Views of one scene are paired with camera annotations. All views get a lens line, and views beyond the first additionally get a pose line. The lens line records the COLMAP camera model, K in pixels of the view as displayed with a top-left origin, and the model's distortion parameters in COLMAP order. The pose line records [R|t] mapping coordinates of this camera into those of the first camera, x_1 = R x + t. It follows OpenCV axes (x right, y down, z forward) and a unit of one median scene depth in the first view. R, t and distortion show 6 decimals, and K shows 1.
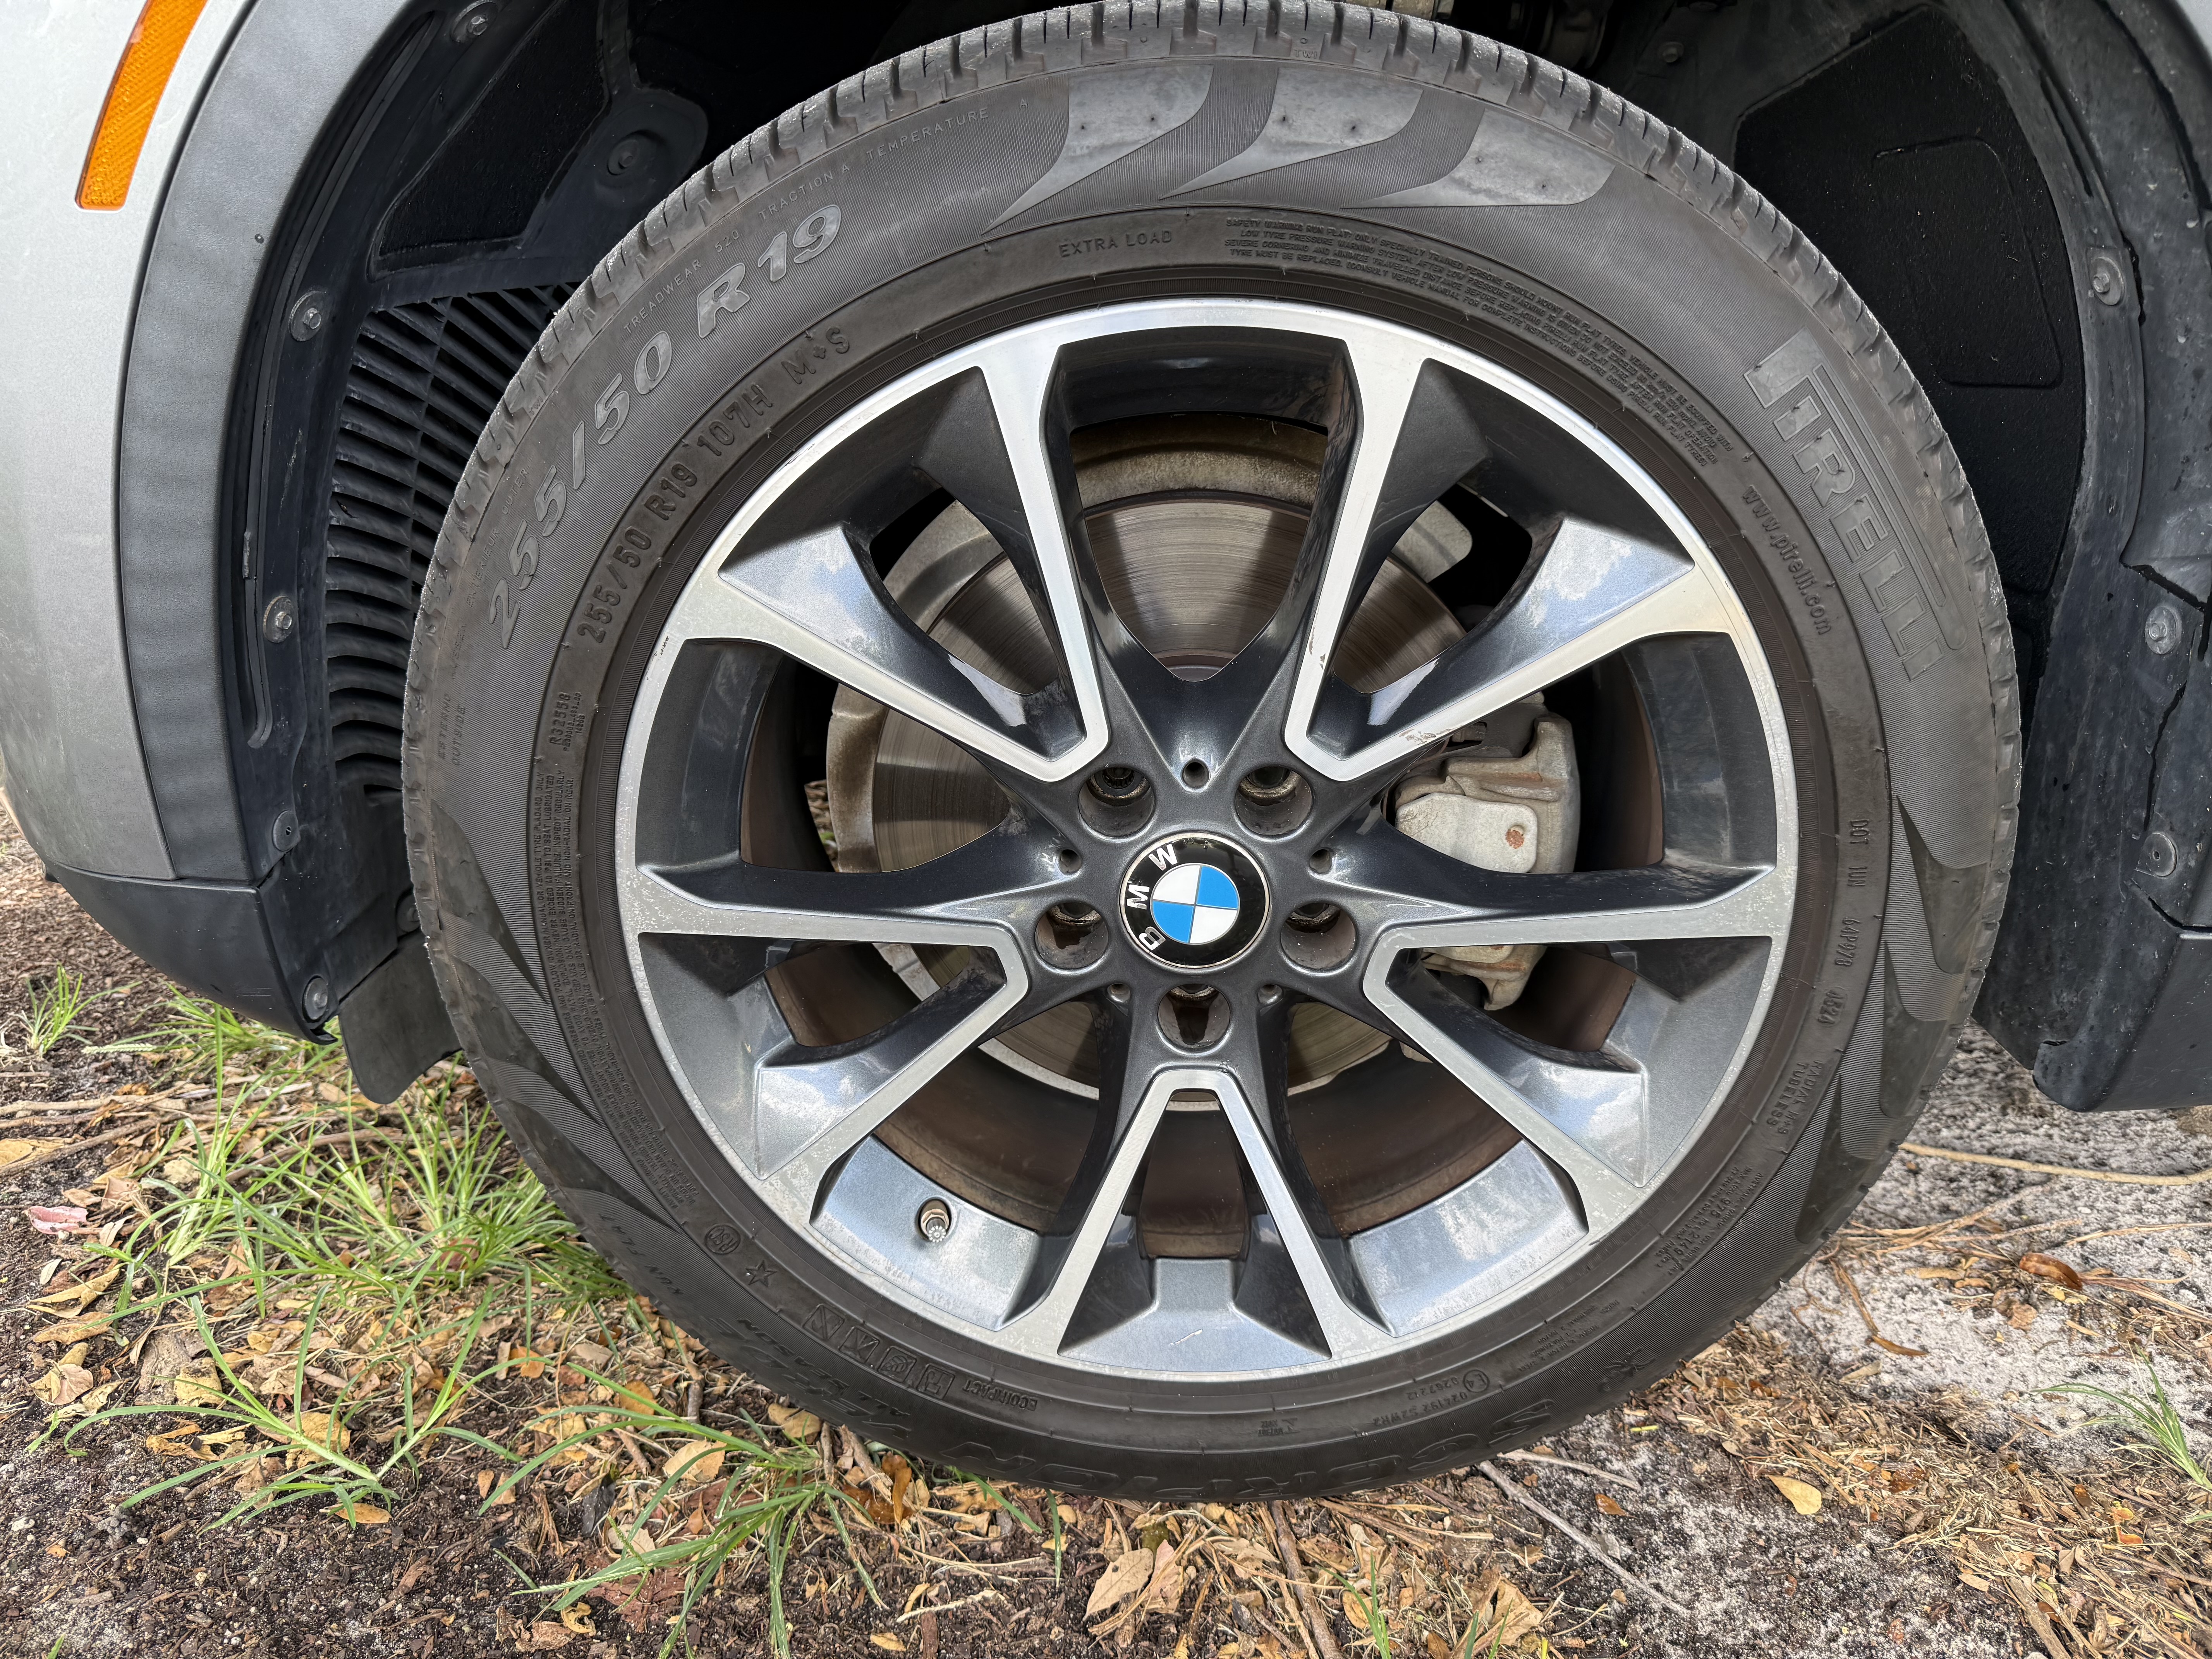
lens RADIAL K [[1572.0, 0, 1115.6], [0, 1572.0, 878.9], [0, 0, 1]] dist [-0.000383, -0.010921]
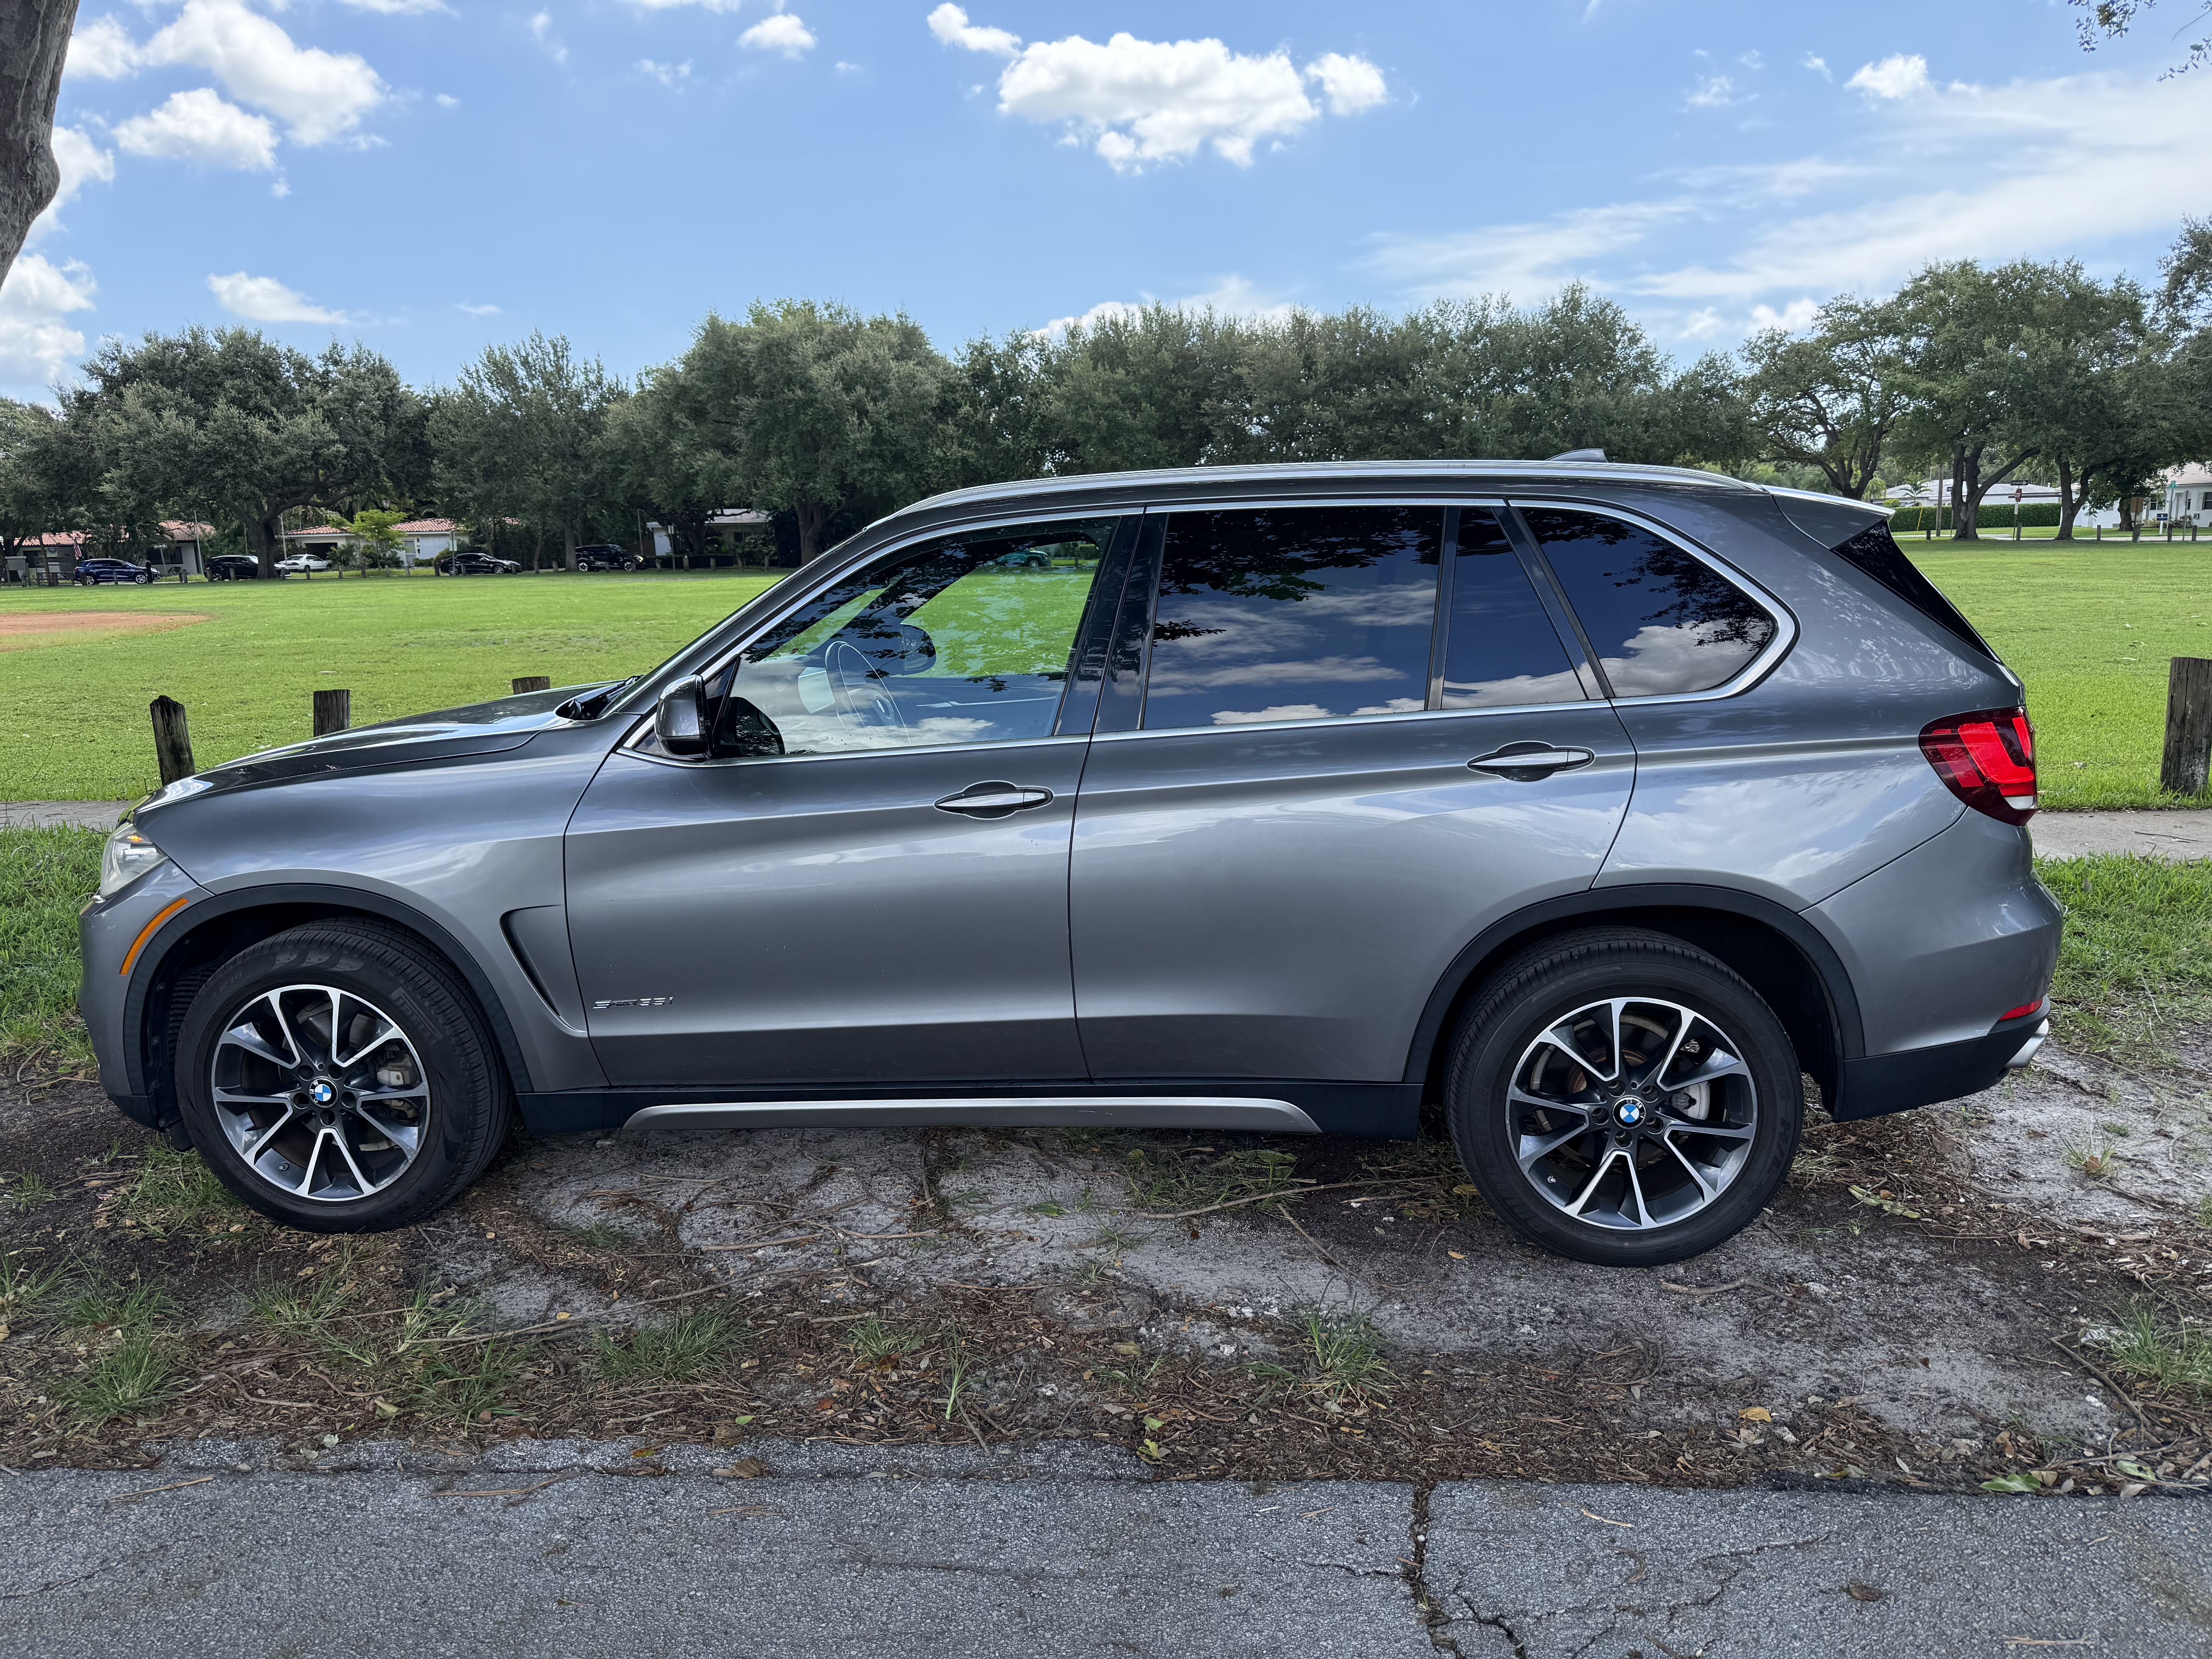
lens RADIAL K [[1572.0, 0, 1115.6], [0, 1572.0, 878.9], [0, 0, 1]] dist [-0.000383, -0.010921]
pose [[0.997307, -0.034838, -0.064544, 2.909666], [0.020877, 0.978426, -0.205539, 0.428699], [0.070313, 0.203637, 0.976518, -3.843054]]
